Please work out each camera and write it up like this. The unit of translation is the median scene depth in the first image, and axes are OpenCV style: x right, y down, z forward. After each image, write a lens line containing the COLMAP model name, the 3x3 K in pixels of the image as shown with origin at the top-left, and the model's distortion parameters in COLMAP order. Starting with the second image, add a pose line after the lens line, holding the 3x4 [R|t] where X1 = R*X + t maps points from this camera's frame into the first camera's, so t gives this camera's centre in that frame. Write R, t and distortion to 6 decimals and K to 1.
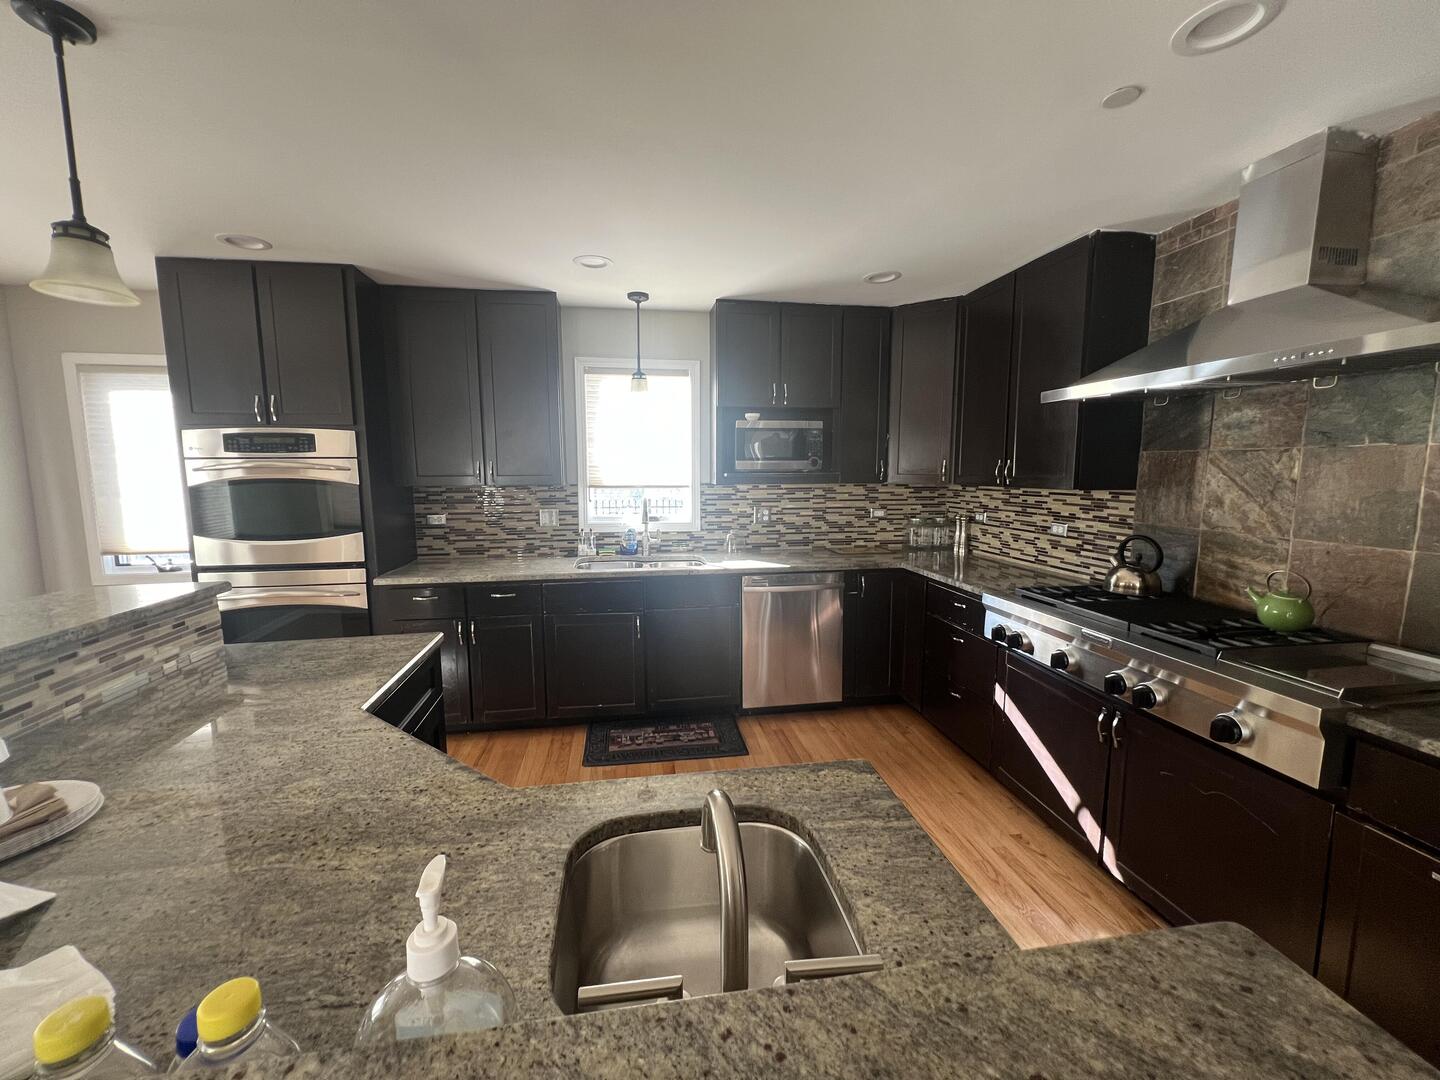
lens RADIAL K [[574.2, 0, 719.1], [0, 574.2, 536.7], [0, 0, 1]] dist [0.000196, 0.000384]
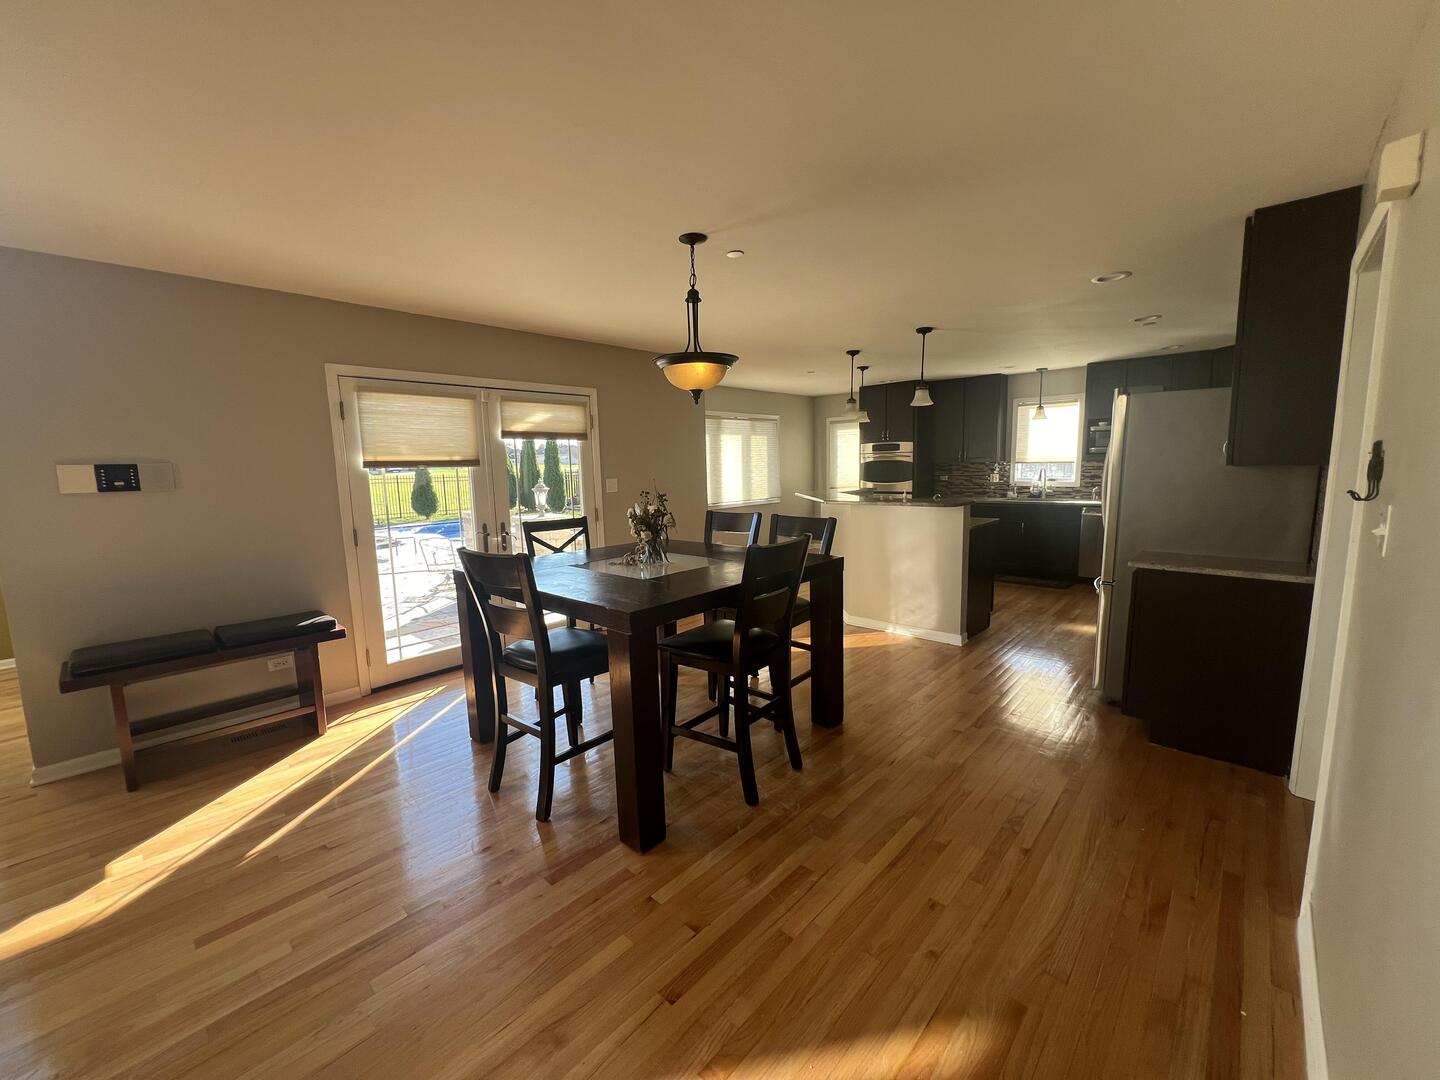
lens RADIAL K [[574.2, 0, 715.9], [0, 574.2, 534.9], [0, 0, 1]] dist [0.000196, 0.000384]
pose [[0.611392, 0.087014, -0.786529, 0.803400], [-0.071744, 0.995938, 0.054412, 0.142291], [0.788069, 0.023161, 0.615152, -1.154889]]
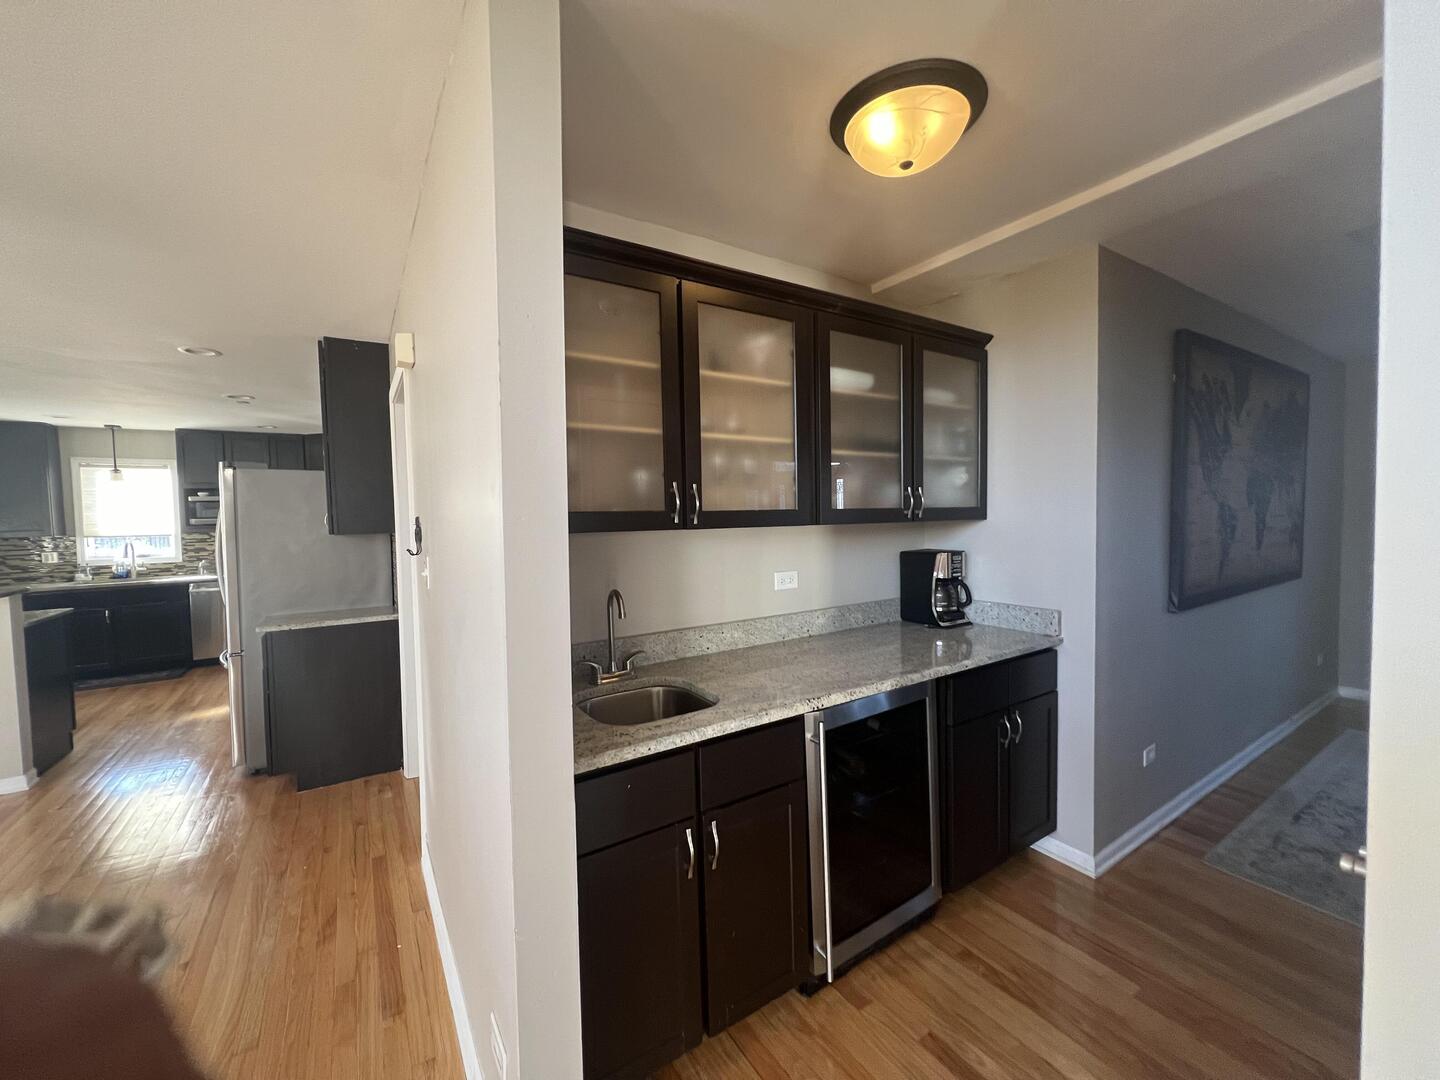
lens RADIAL K [[574.2, 0, 719.5], [0, 574.2, 538.7], [0, 0, 1]] dist [0.000196, 0.000384]
pose [[0.915359, -0.035963, 0.401028, 0.815822], [0.067747, 0.995560, -0.065357, 0.154242], [-0.396897, 0.086994, 0.913731, -1.261479]]
